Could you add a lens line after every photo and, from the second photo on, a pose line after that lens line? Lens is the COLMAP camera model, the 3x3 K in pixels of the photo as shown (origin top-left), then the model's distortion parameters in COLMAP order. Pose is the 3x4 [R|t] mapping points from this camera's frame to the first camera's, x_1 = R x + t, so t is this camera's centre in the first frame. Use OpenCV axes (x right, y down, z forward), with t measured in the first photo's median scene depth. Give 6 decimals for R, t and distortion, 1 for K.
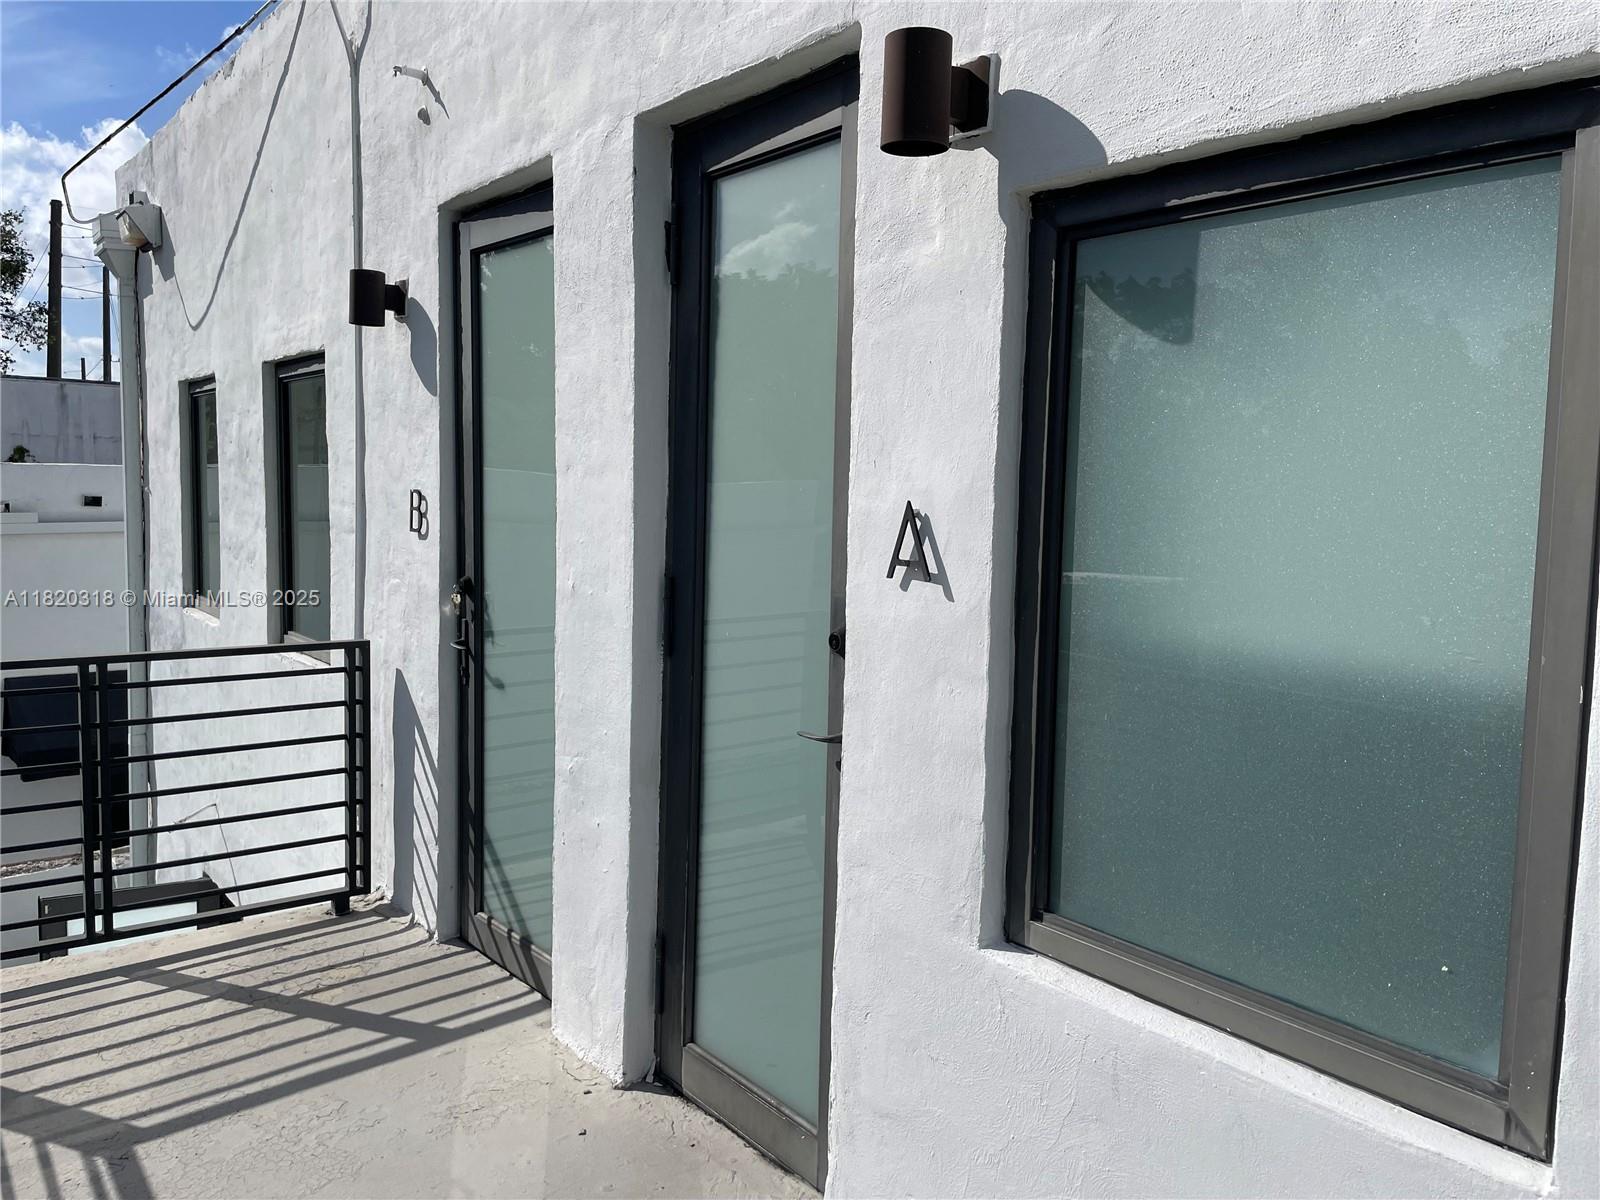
lens RADIAL K [[1231.1, 0, 798.0], [0, 1231.1, 594.5], [0, 0, 1]] dist [0.042688, -0.032227]
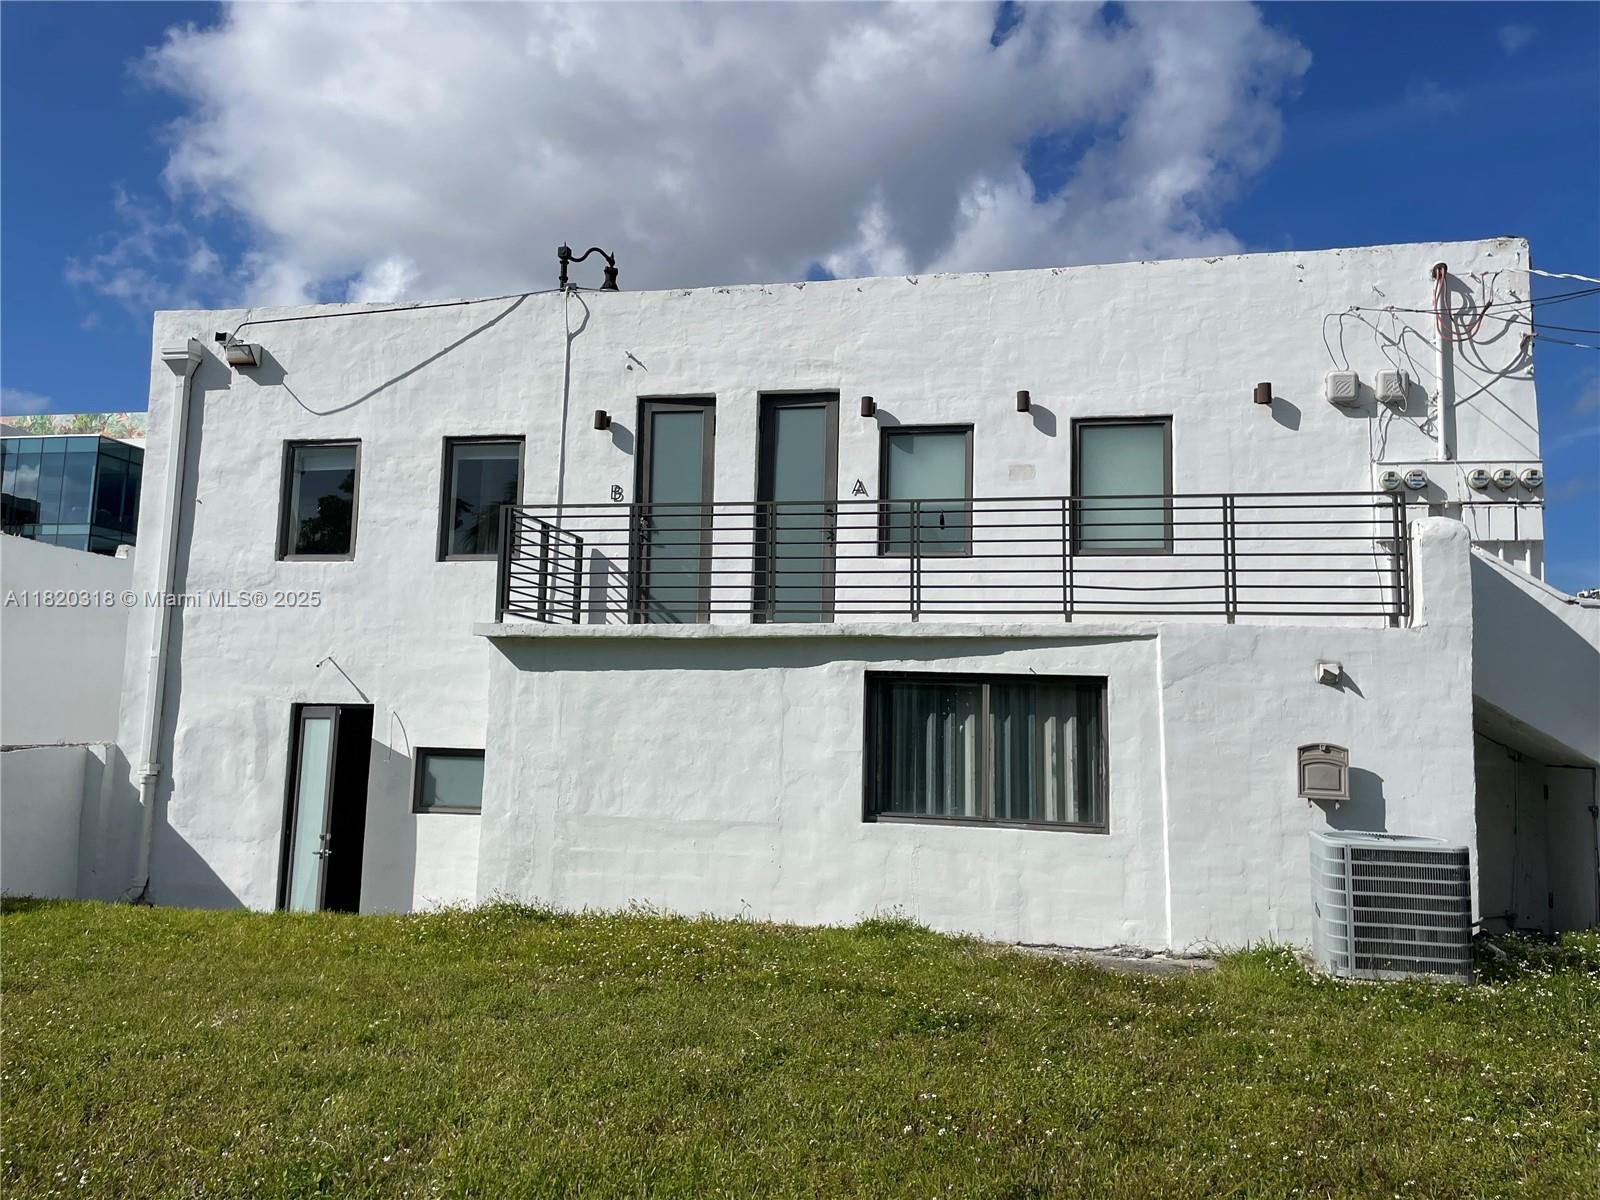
lens RADIAL K [[1231.1, 0, 800.7], [0, 1231.1, 600.1], [0, 0, 1]] dist [0.042688, -0.032227]
pose [[0.764549, 0.073625, 0.640347, -2.378657], [0.045346, 0.984850, -0.167377, 0.905533], [-0.642969, 0.157005, 0.749627, -1.875123]]
